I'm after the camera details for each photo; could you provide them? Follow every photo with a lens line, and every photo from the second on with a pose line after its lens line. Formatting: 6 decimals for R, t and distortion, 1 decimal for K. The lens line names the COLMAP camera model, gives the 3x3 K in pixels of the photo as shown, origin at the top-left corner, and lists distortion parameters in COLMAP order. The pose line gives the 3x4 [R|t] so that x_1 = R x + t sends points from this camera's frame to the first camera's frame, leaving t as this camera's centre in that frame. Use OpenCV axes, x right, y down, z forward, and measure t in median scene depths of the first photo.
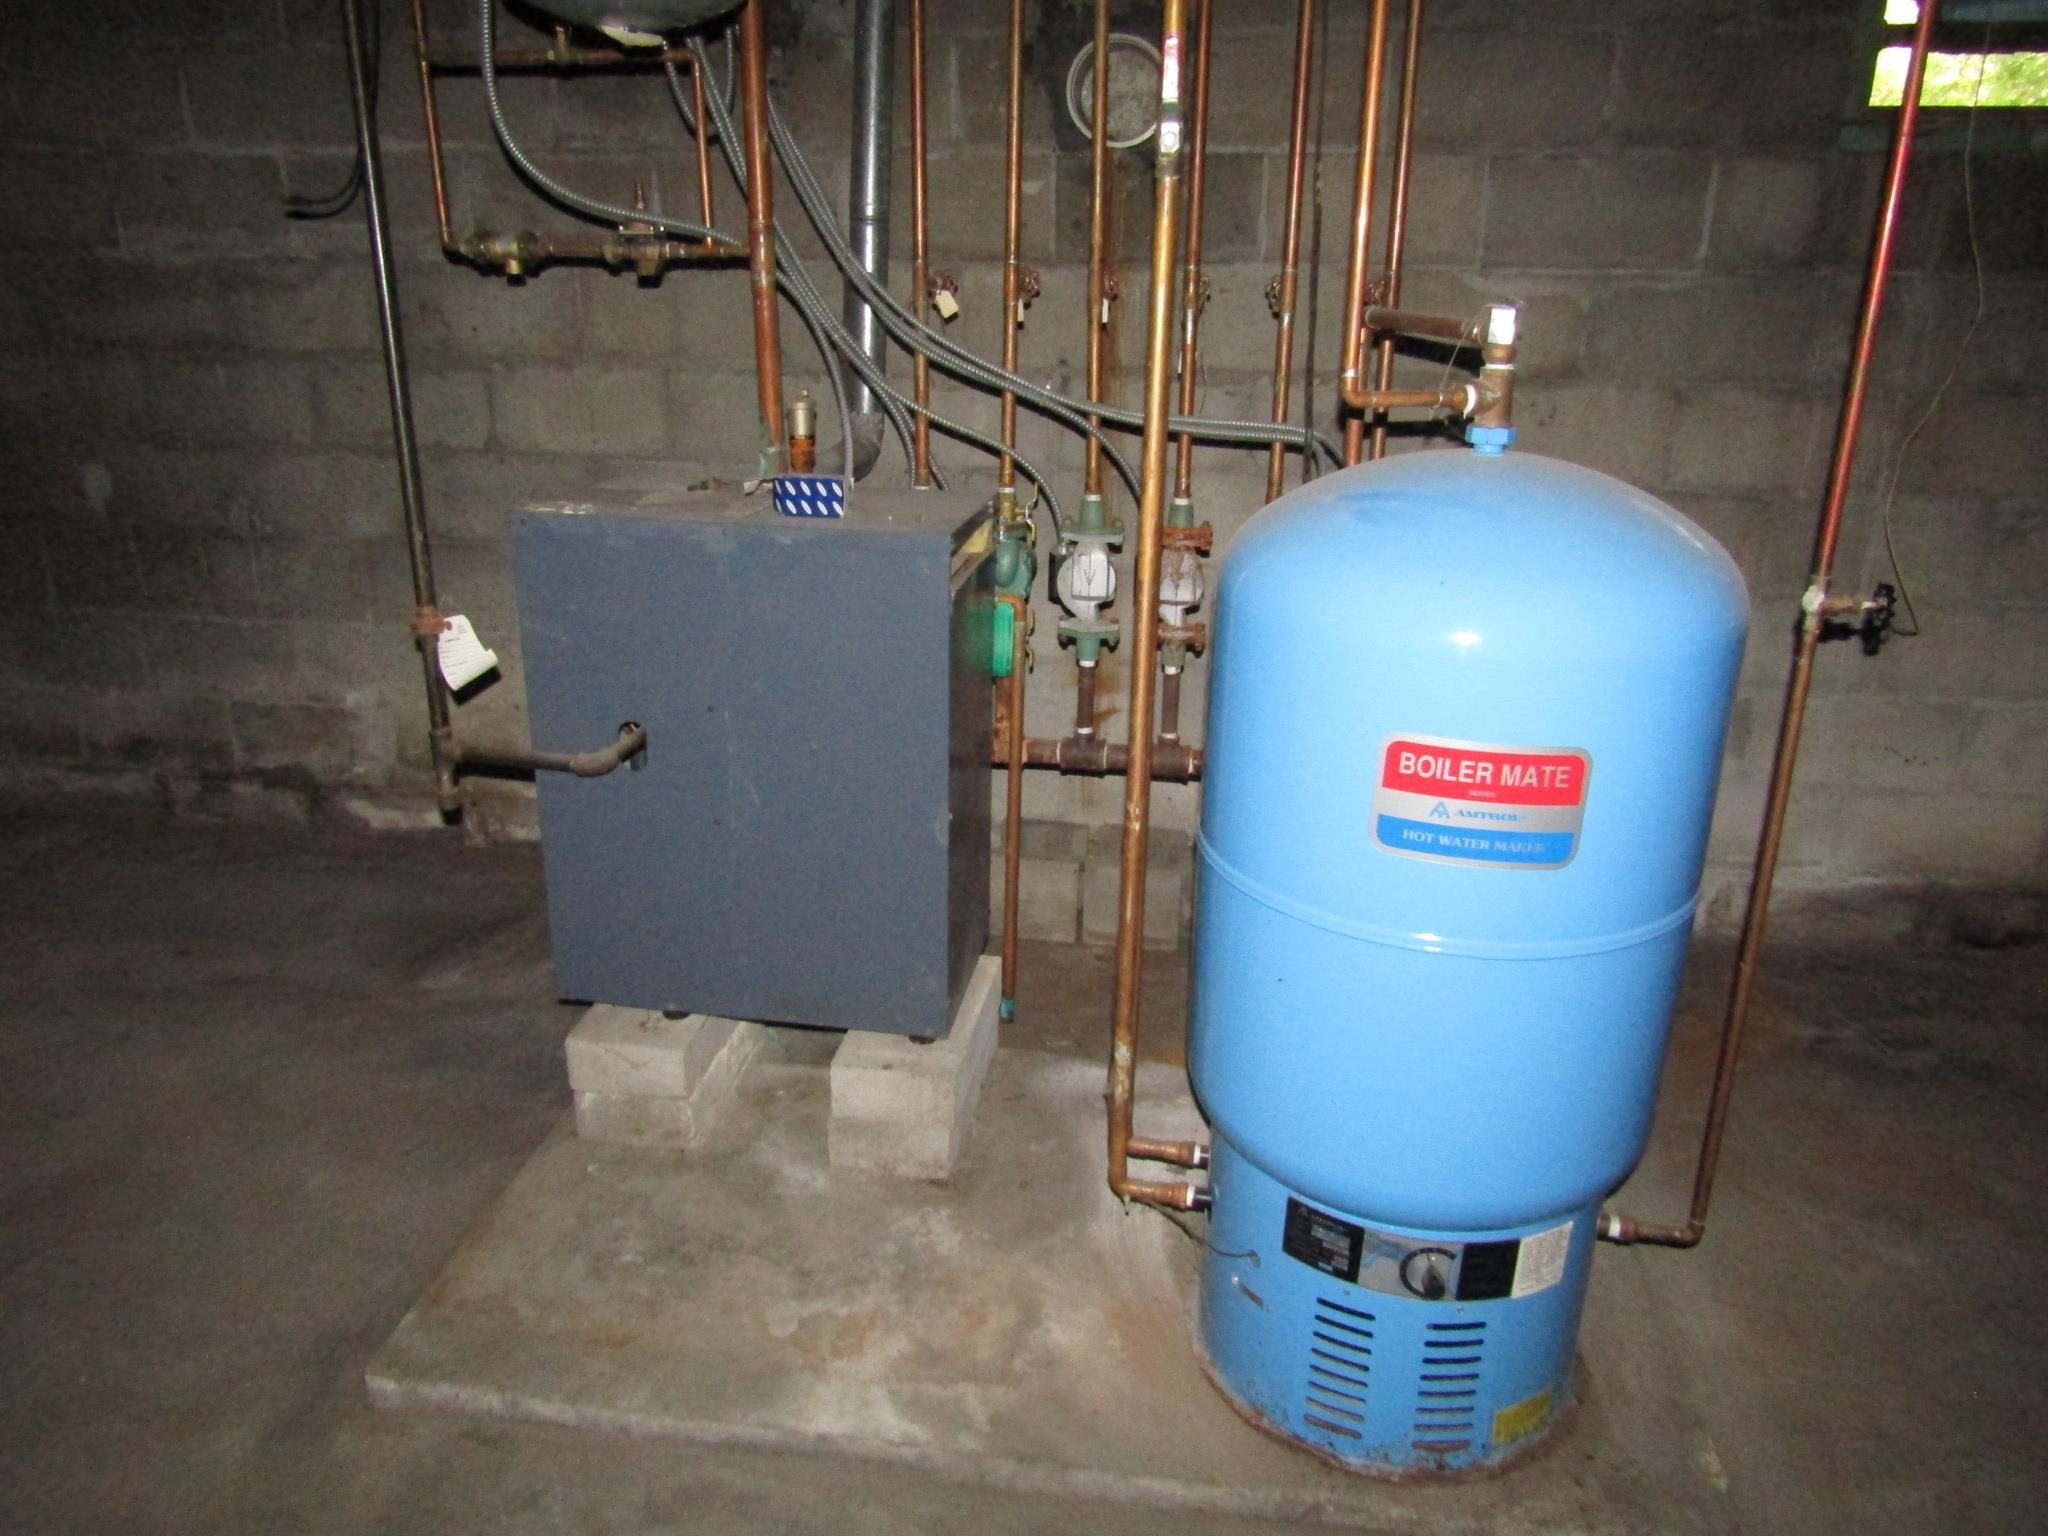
lens RADIAL K [[1337.6, 0, 850.5], [0, 1337.6, 748.6], [0, 0, 1]] dist [0.018325, -0.037782]
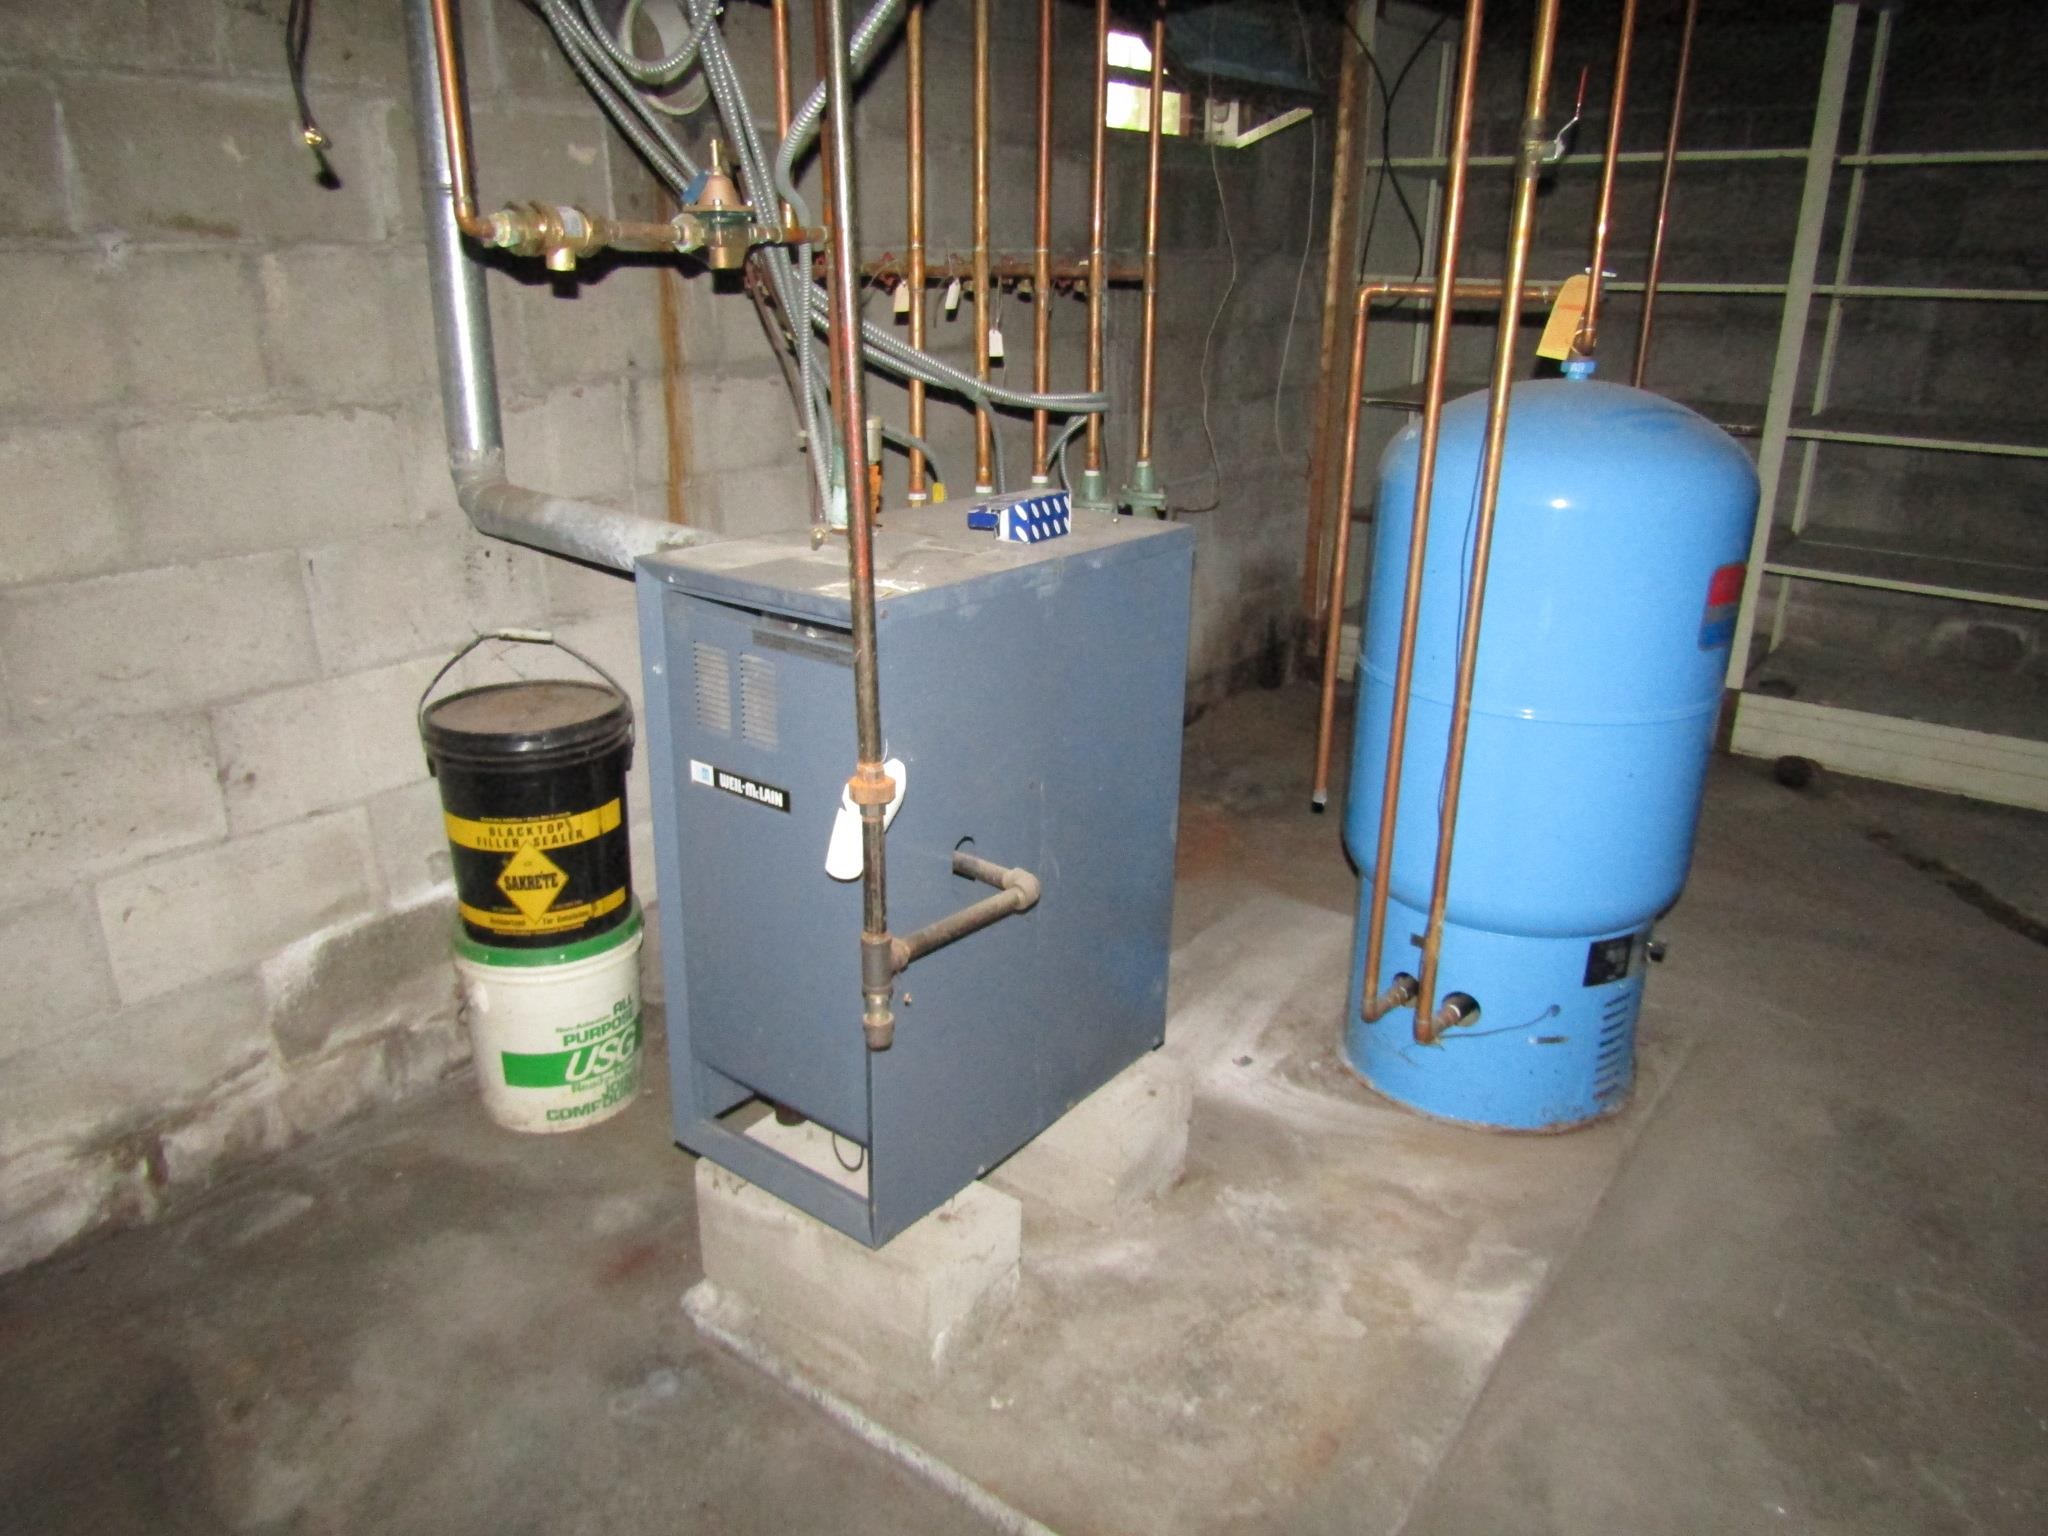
lens RADIAL K [[1467.4, 0, 1021.6], [0, 1467.4, 777.3], [0, 0, 1]] dist [-0.007964, 0.003103]
pose [[0.474968, -0.305839, 0.825147, -0.847748], [0.302039, 0.937361, 0.173572, -0.190727], [-0.826546, 0.166786, 0.537592, 0.501661]]
